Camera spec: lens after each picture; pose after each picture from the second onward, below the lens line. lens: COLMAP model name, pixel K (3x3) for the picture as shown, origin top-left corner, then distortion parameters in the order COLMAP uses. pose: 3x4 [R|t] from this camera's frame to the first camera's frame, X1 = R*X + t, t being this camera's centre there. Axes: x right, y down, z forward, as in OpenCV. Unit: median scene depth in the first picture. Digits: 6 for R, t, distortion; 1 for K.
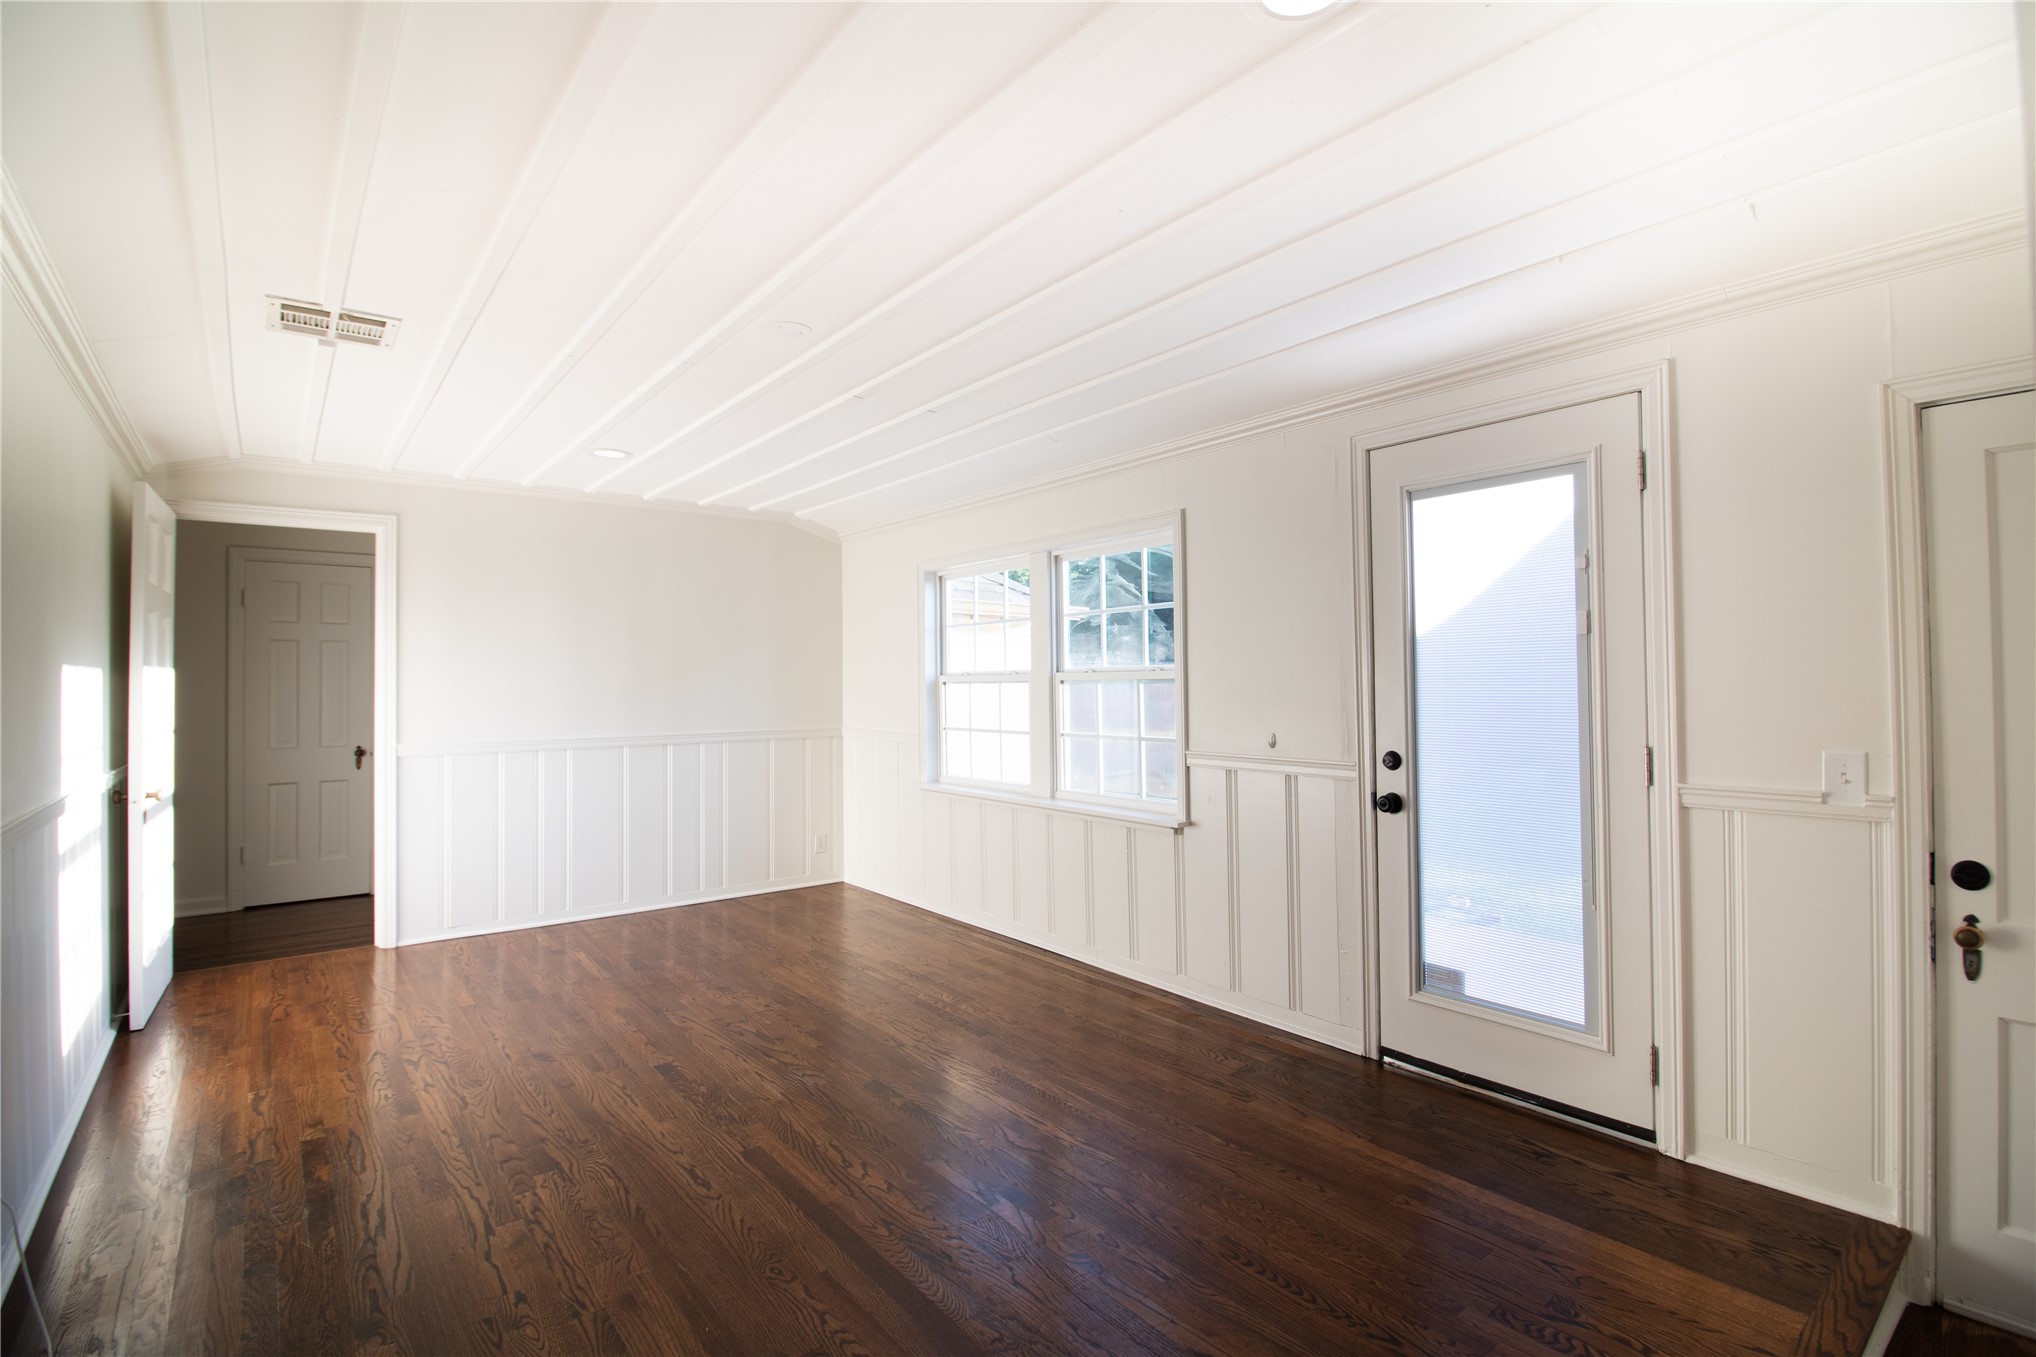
lens RADIAL K [[965.9, 0, 1059.0], [0, 965.9, 664.3], [0, 0, 1]] dist [0.001525, -0.014088]
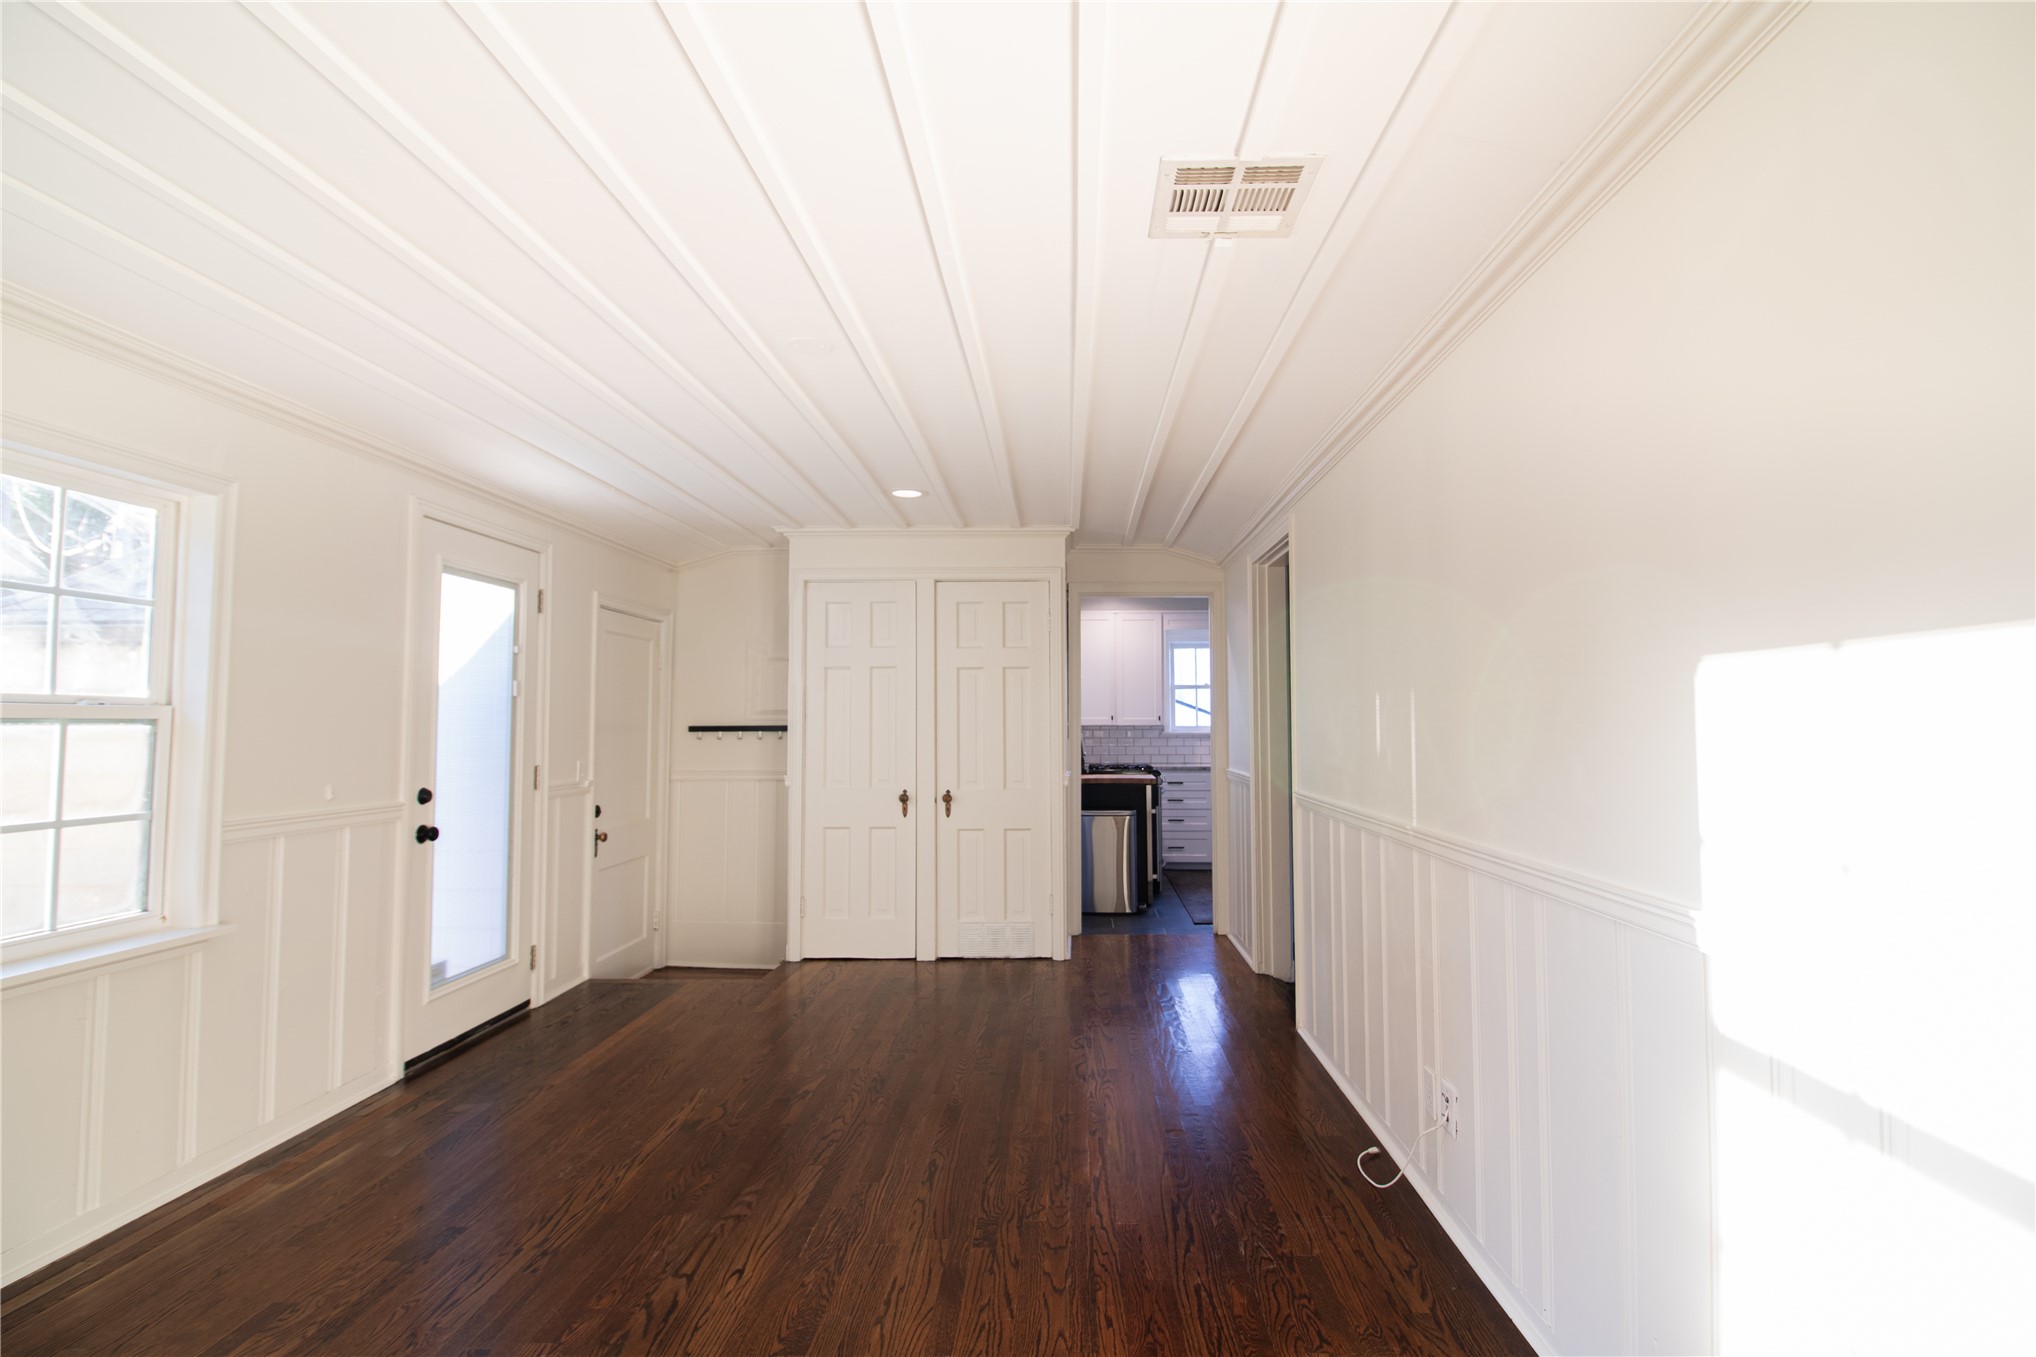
lens RADIAL K [[965.9, 0, 1059.0], [0, 965.9, 664.3], [0, 0, 1]] dist [0.001525, -0.014088]
pose [[-0.763674, 0.051700, 0.643529, -1.103858], [-0.001846, 0.996610, -0.082256, 0.043686], [-0.645600, -0.064004, -0.760989, 1.607869]]
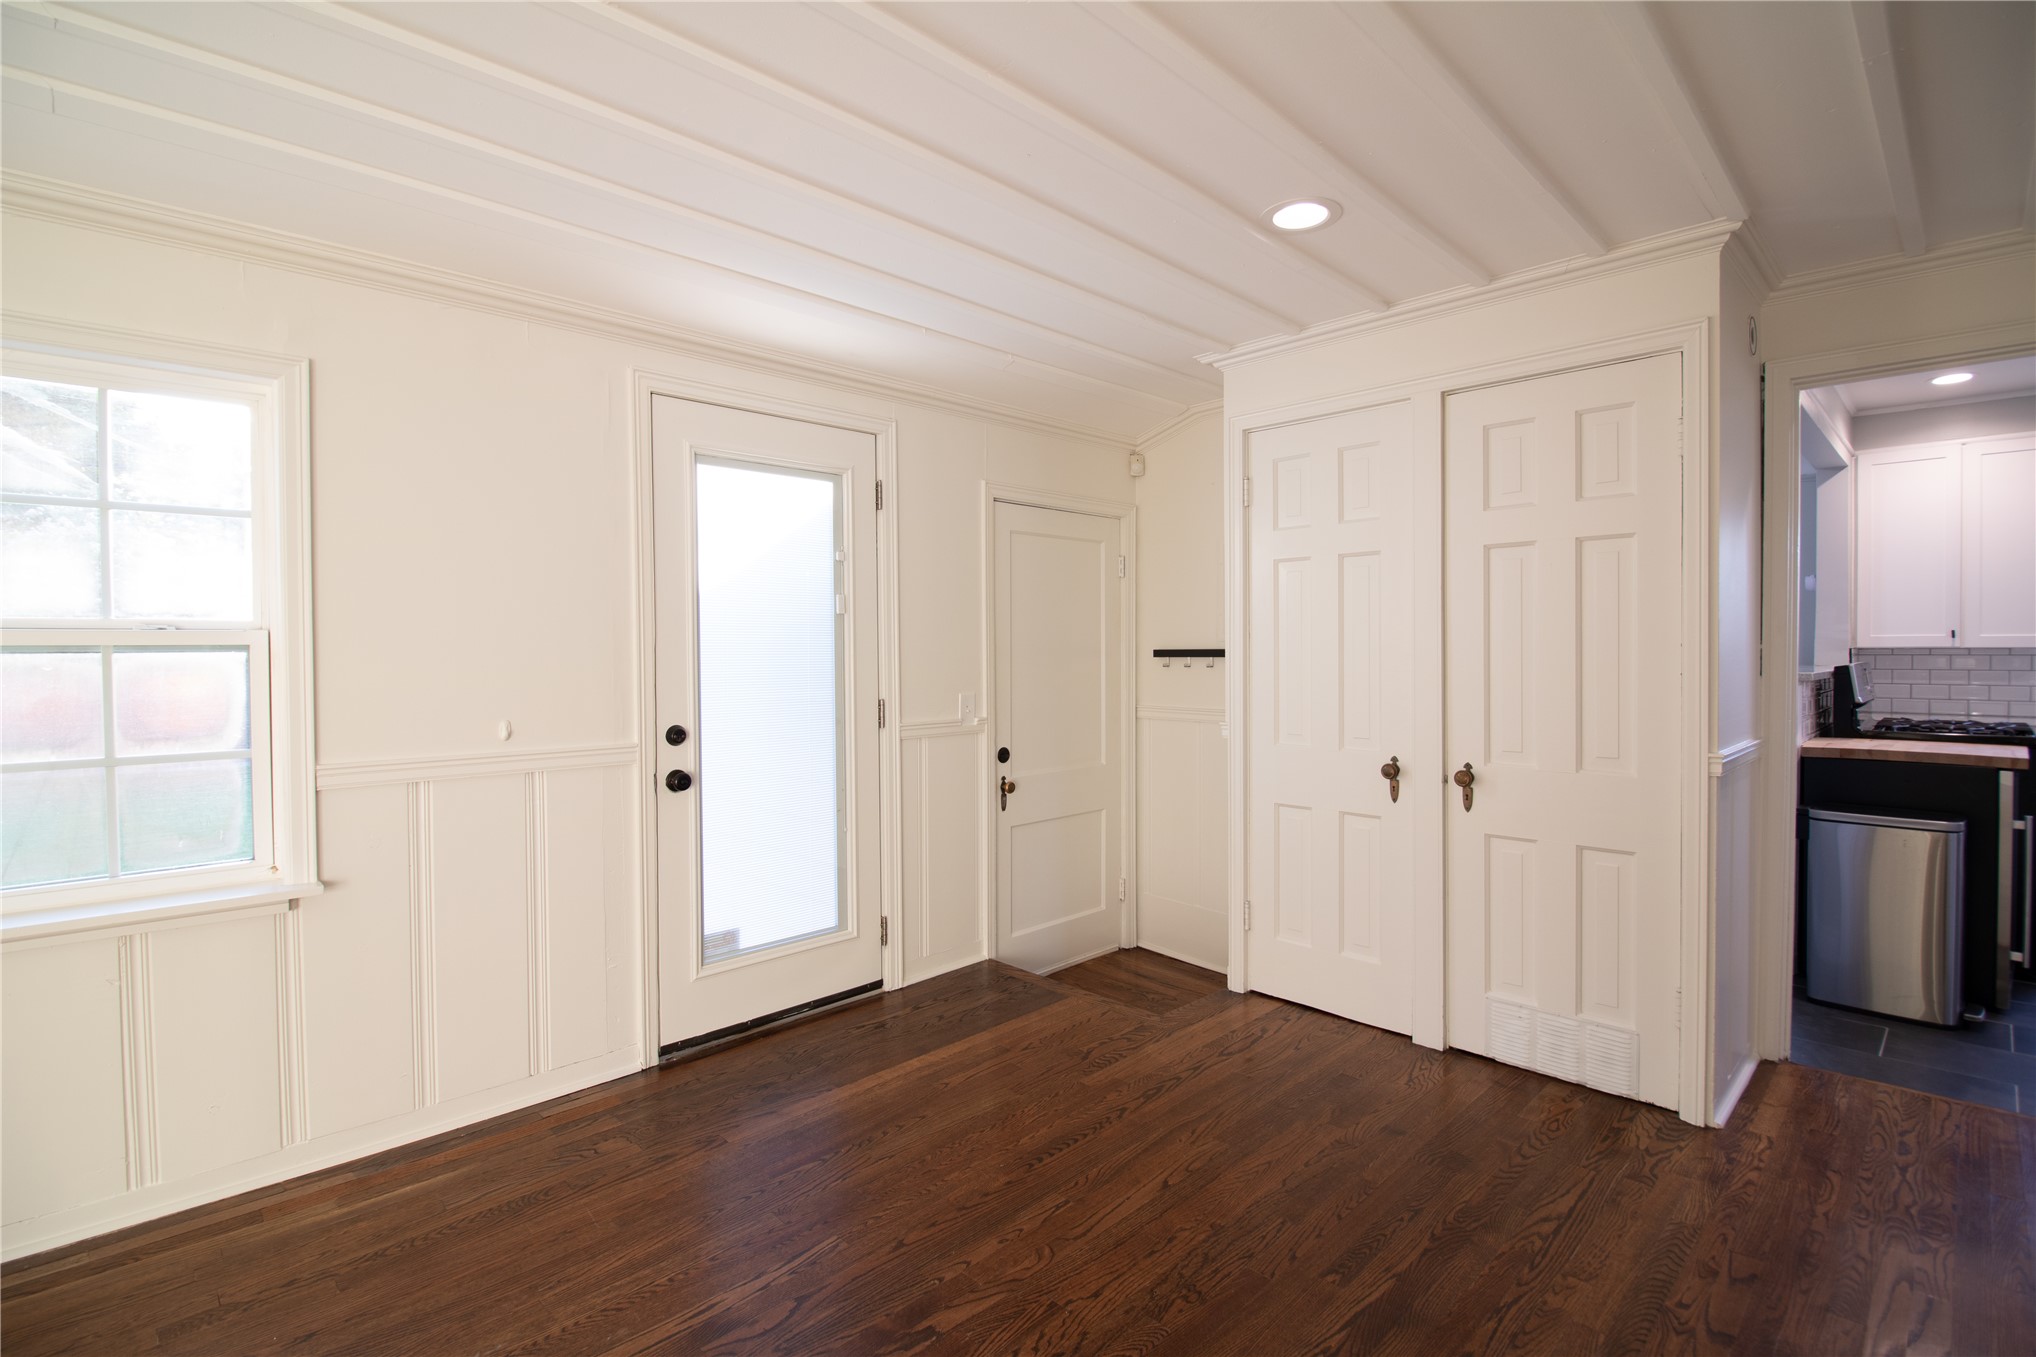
lens RADIAL K [[943.2, 0, 1047.9], [0, 943.2, 666.1], [0, 0, 1]] dist [0.005558, -0.016580]
pose [[-0.101638, -0.009774, 0.994773, -0.694721], [-0.013854, 0.999869, 0.008409, 0.022858], [-0.994725, -0.012927, -0.101760, 0.851813]]
